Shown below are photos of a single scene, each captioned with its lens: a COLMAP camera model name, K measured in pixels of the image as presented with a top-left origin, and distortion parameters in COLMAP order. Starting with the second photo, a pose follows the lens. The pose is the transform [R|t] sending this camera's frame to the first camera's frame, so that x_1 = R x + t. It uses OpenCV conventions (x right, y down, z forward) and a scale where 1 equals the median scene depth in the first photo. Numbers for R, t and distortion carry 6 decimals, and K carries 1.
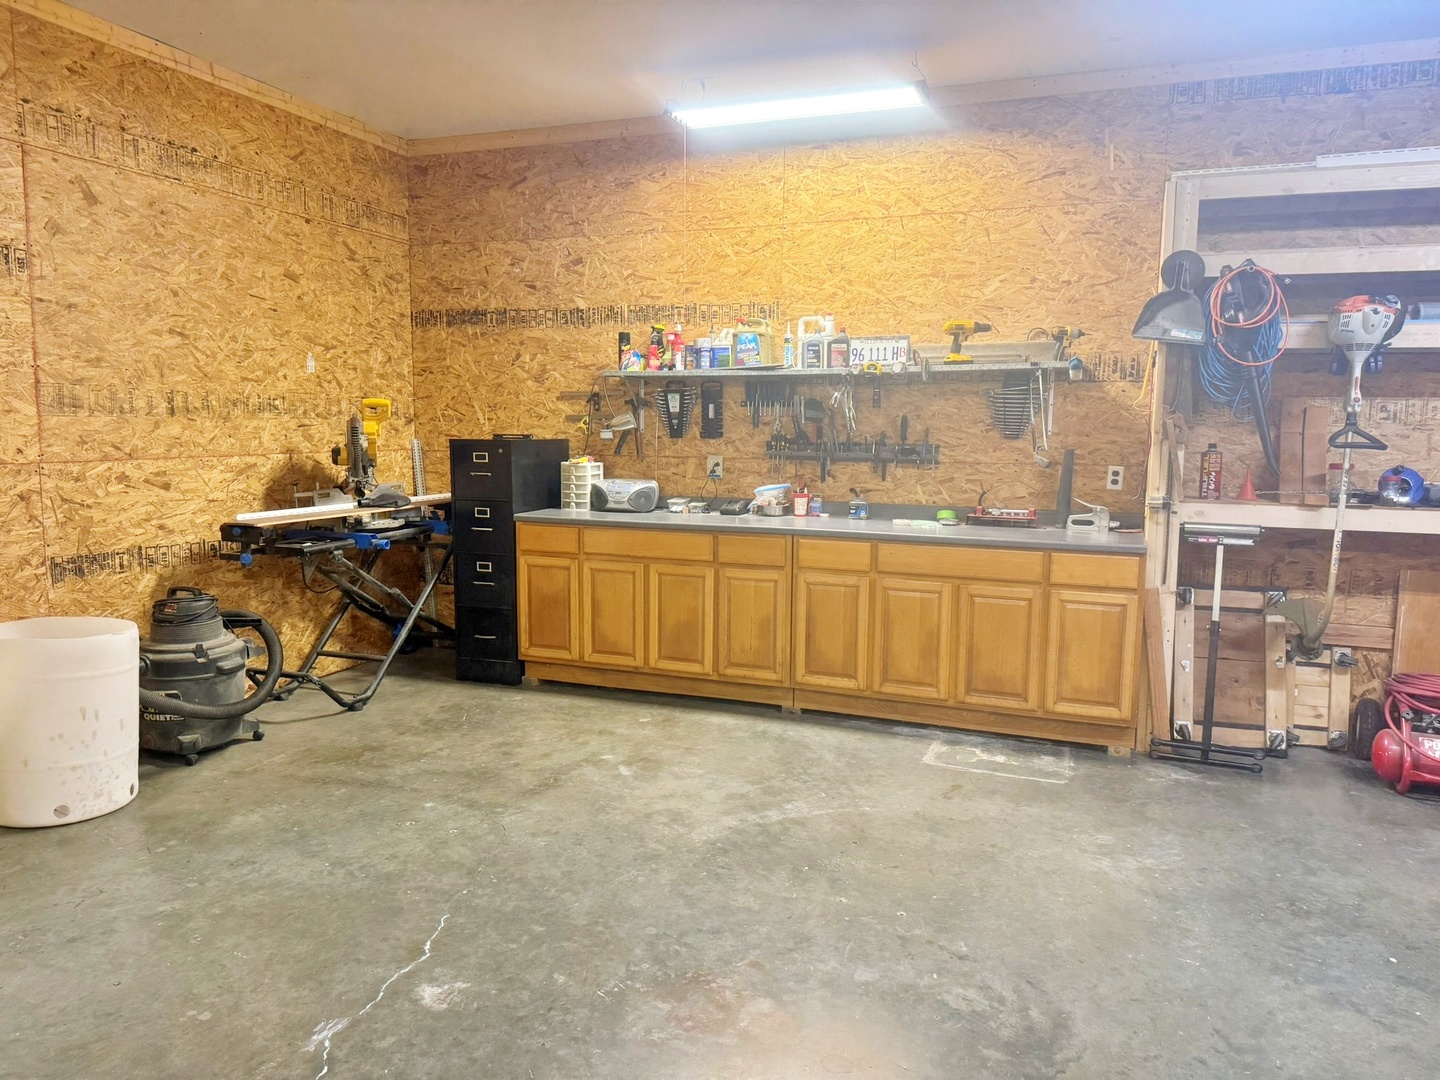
lens RADIAL K [[1014.8, 0, 720.0], [0, 1014.8, 540.0], [0, 0, 1]] dist [0.164872, -0.299551]
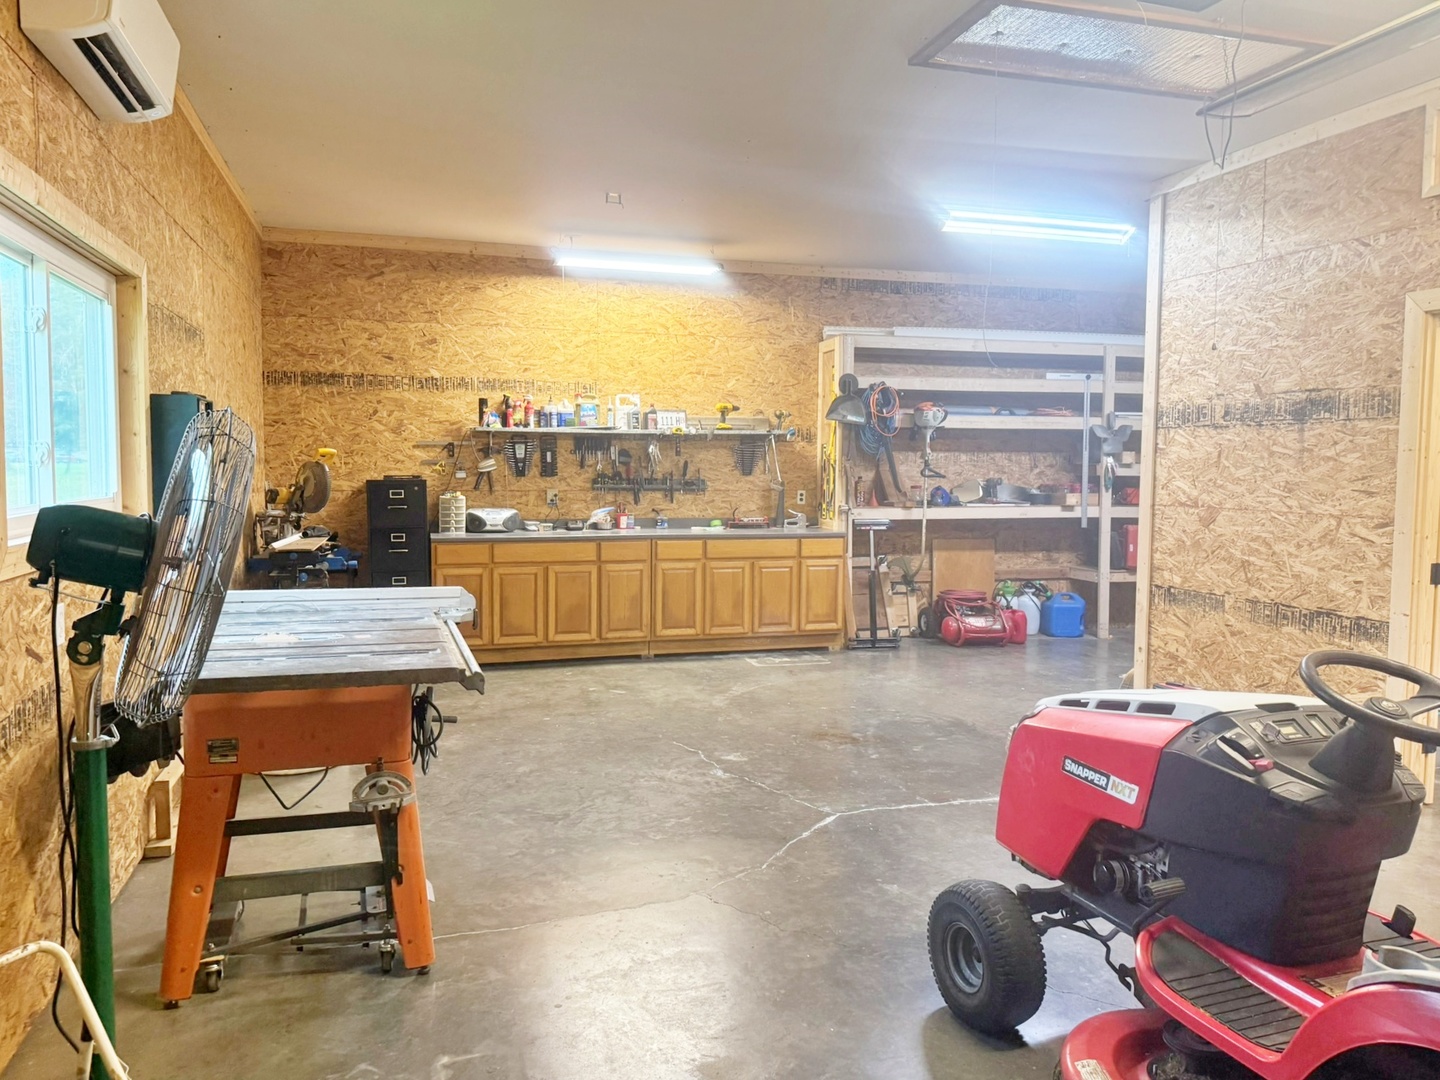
lens RADIAL K [[1014.8, 0, 720.0], [0, 1014.8, 540.0], [0, 0, 1]] dist [0.164872, -0.299551]
pose [[0.799876, -0.050136, 0.598067, -0.683173], [0.072144, 0.997311, -0.012884, 0.021464], [-0.595813, 0.053453, 0.801342, -0.255386]]
